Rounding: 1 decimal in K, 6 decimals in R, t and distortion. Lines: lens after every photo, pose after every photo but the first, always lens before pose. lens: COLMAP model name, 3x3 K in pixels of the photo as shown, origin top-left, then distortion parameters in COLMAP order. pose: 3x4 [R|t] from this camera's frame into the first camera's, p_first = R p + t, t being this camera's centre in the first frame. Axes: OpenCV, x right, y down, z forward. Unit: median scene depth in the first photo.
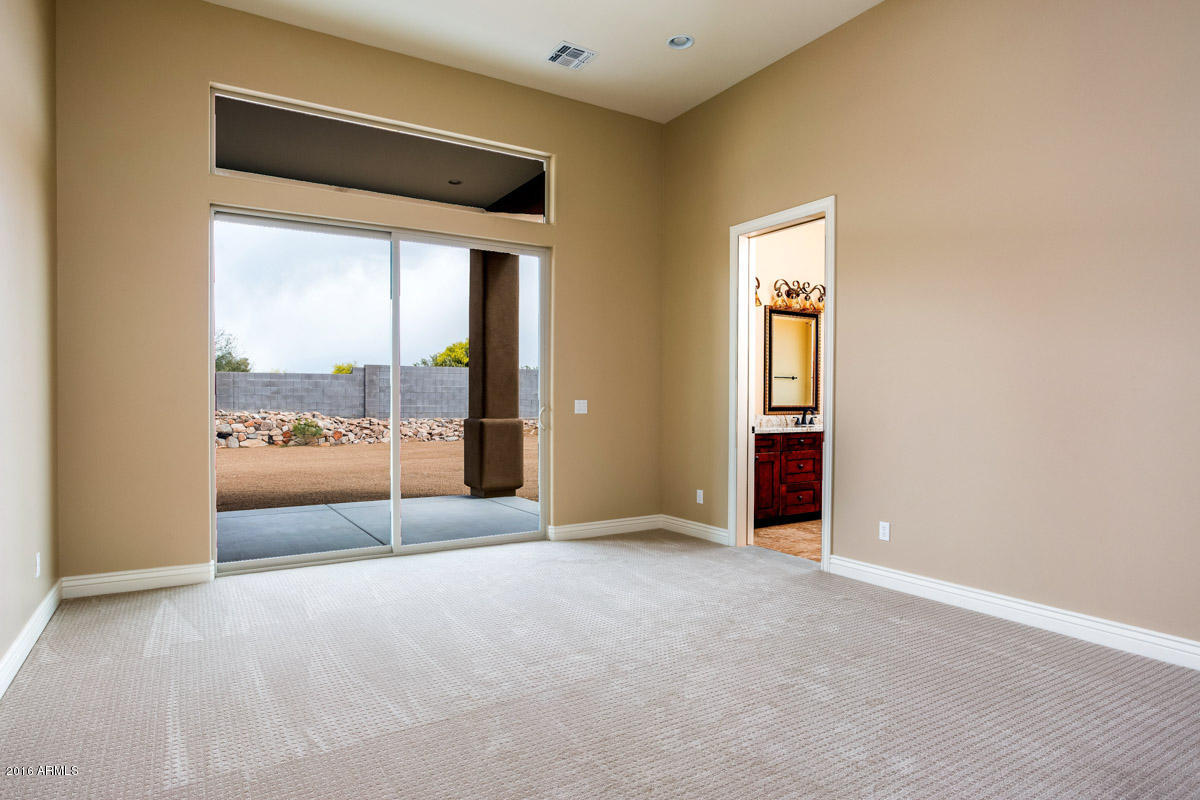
lens RADIAL K [[686.1, 0, 599.1], [0, 686.1, 400.1], [0, 0, 1]] dist [0.001145, 0.000027]
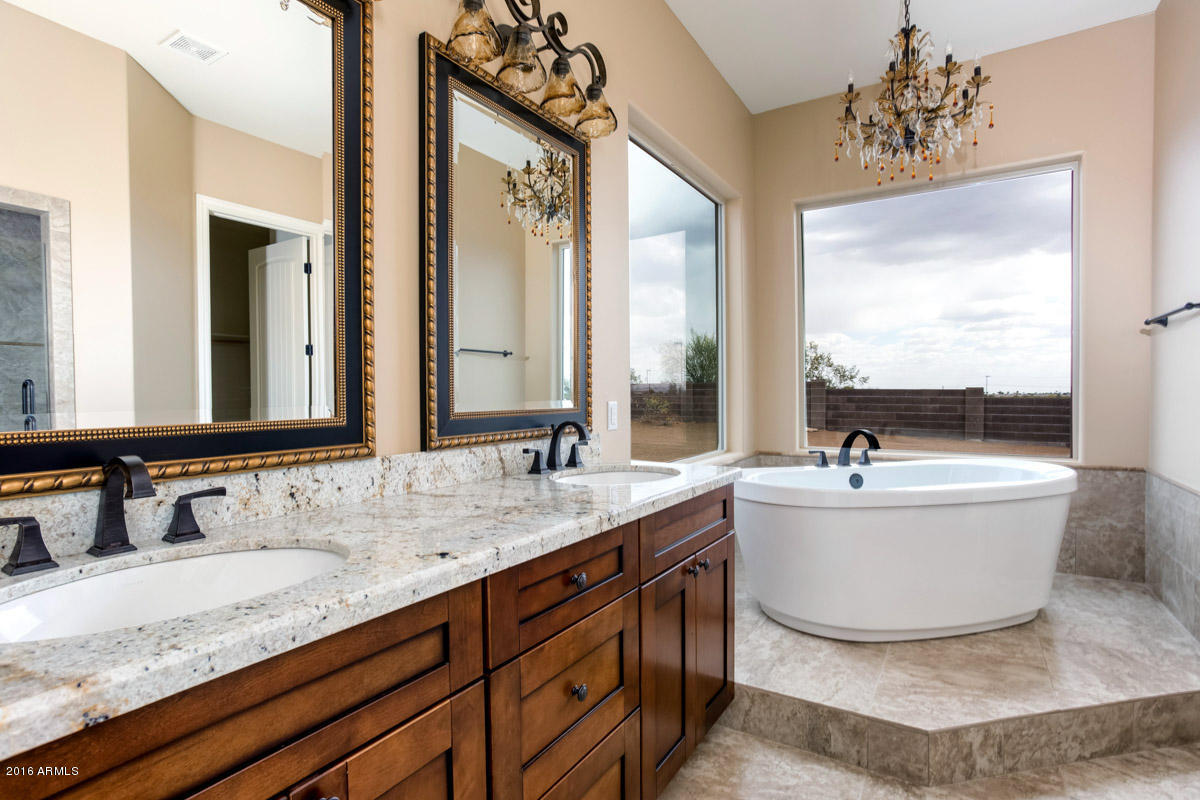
lens RADIAL K [[585.5, 0, 599.1], [0, 585.5, 400.8], [0, 0, 1]] dist [0.000771, 0.000019]
pose [[0.897832, -0.018066, 0.439967, 0.198974], [0.015822, 0.999836, 0.008768, 0.001000], [-0.440054, -0.000911, 0.897971, 0.753242]]
